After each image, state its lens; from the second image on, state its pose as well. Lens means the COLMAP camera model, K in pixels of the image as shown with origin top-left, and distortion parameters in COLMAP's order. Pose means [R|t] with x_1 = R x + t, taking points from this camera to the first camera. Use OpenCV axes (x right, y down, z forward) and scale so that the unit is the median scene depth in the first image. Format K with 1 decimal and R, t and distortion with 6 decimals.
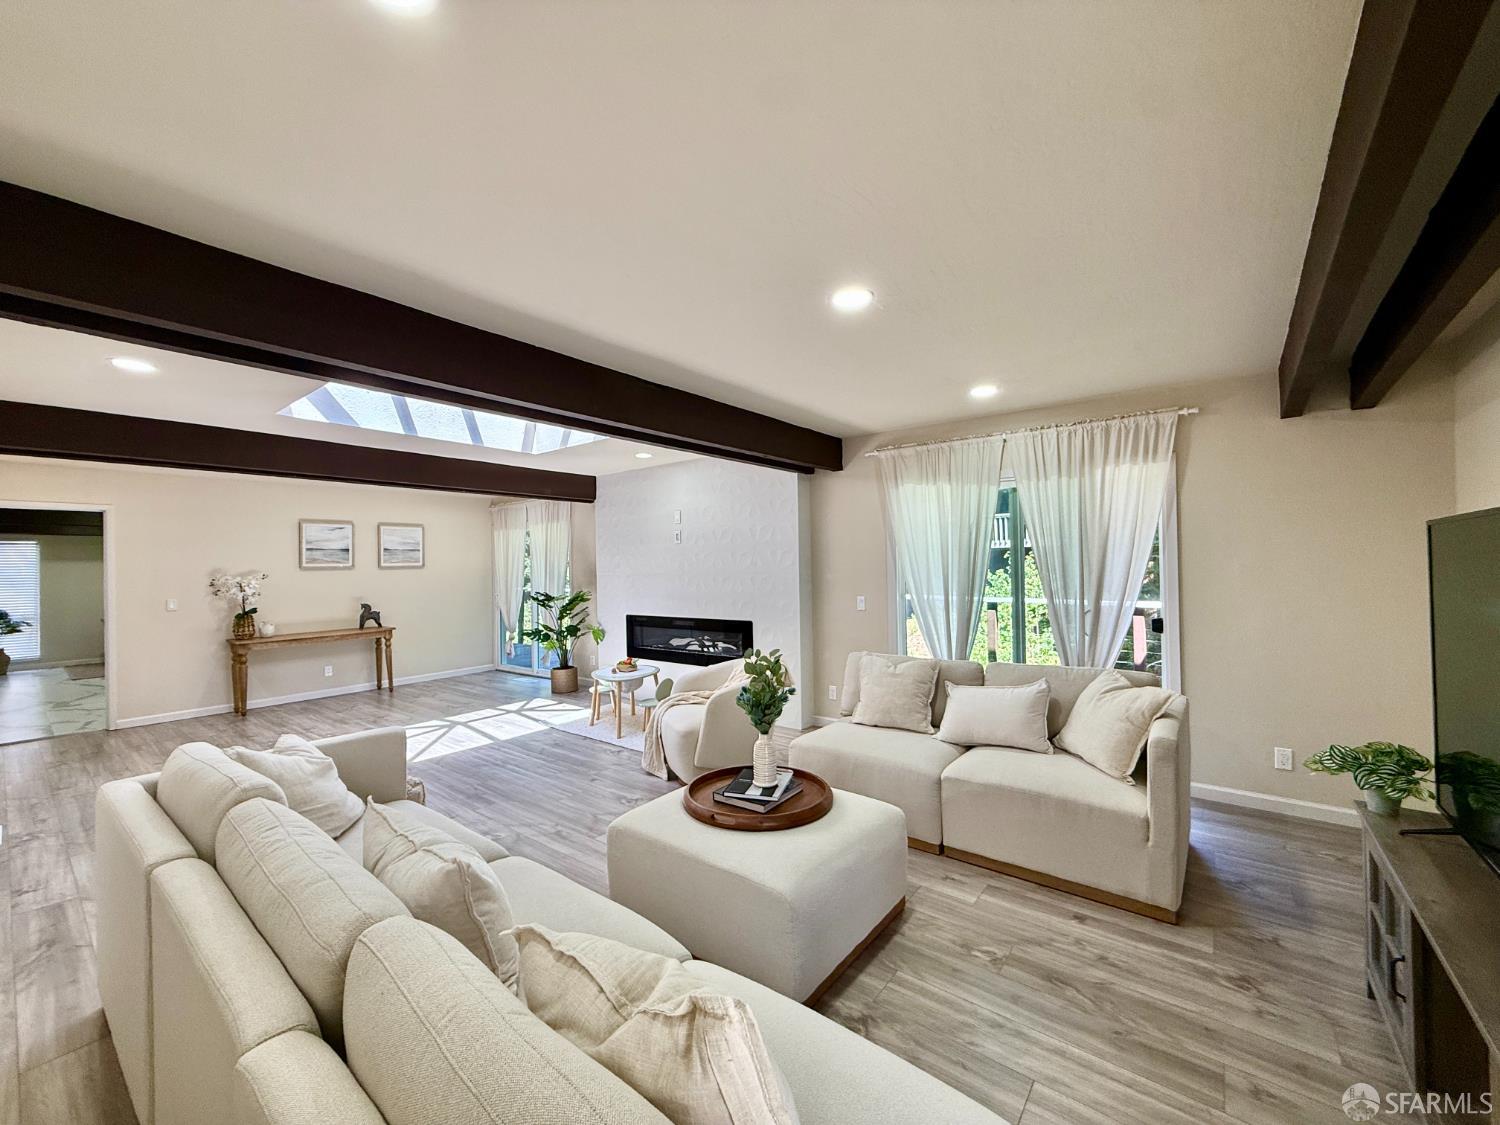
lens RADIAL K [[600.6, 0, 737.4], [0, 600.6, 562.4], [0, 0, 1]] dist [-0.004416, 0.001219]
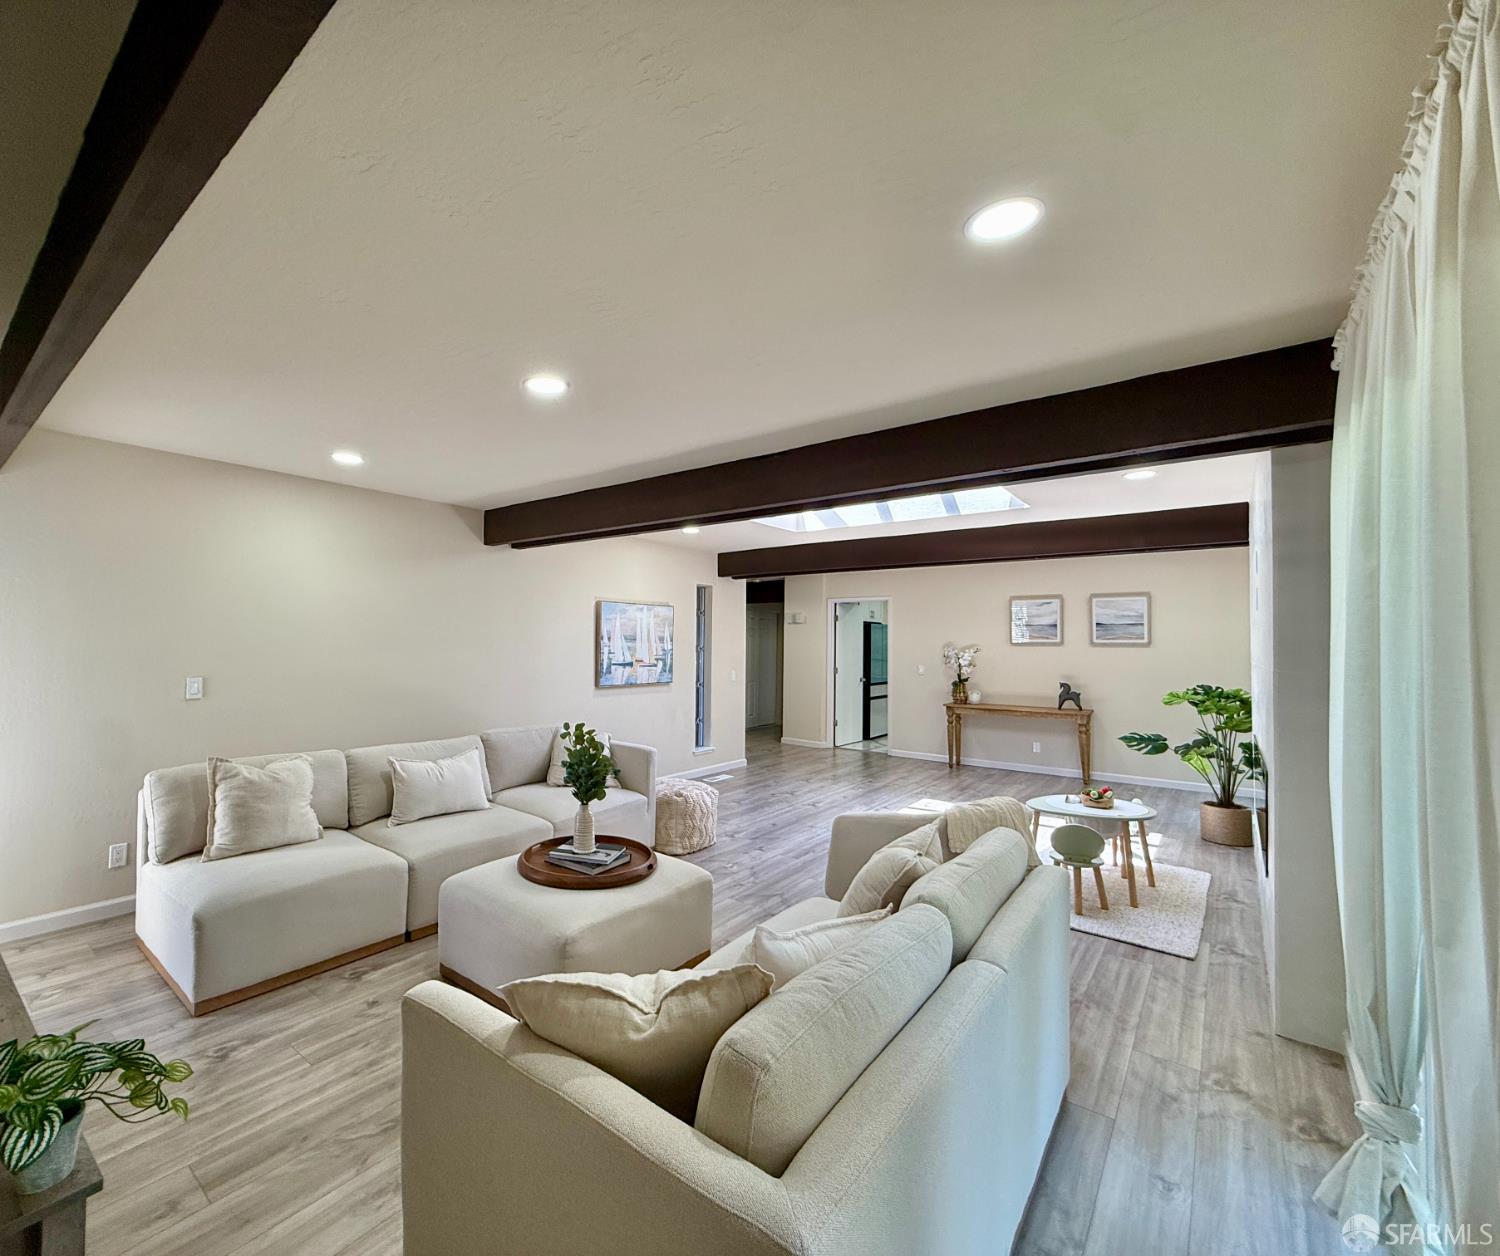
lens RADIAL K [[669.9, 0, 673.3], [0, 669.9, 627.6], [0, 0, 1]] dist [-0.002632, -0.002657]
pose [[-0.011749, -0.005909, -0.999914, 0.482960], [-0.003744, 0.999976, -0.005865, -0.009765], [0.999924, 0.003675, -0.011770, 0.453233]]
